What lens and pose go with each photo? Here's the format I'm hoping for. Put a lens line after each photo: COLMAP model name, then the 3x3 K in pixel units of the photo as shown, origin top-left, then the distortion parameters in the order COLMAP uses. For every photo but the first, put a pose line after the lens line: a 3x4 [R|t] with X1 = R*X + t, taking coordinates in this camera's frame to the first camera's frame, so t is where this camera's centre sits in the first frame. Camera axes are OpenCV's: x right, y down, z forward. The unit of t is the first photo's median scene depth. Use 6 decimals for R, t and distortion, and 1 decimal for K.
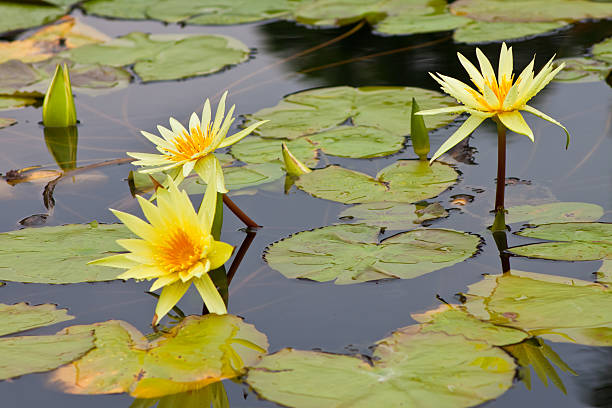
lens RADIAL K [[2587.5, 0, 307.3], [0, 2587.5, 204.3], [0, 0, 1]] dist [0.568464, 0.000000]
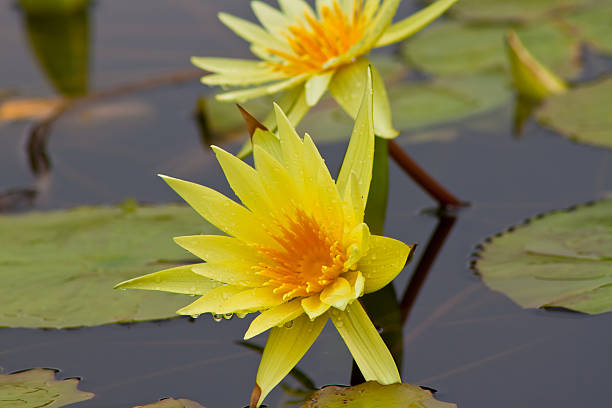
lens RADIAL K [[2587.5, 0, 307.3], [0, 2587.5, 205.3], [0, 0, 1]] dist [0.568464, 0.000000]
pose [[0.995998, -0.018022, -0.087537, -0.004858], [0.021366, 0.999071, 0.037425, -0.010243], [0.086781, -0.039146, 0.995458, 0.508943]]
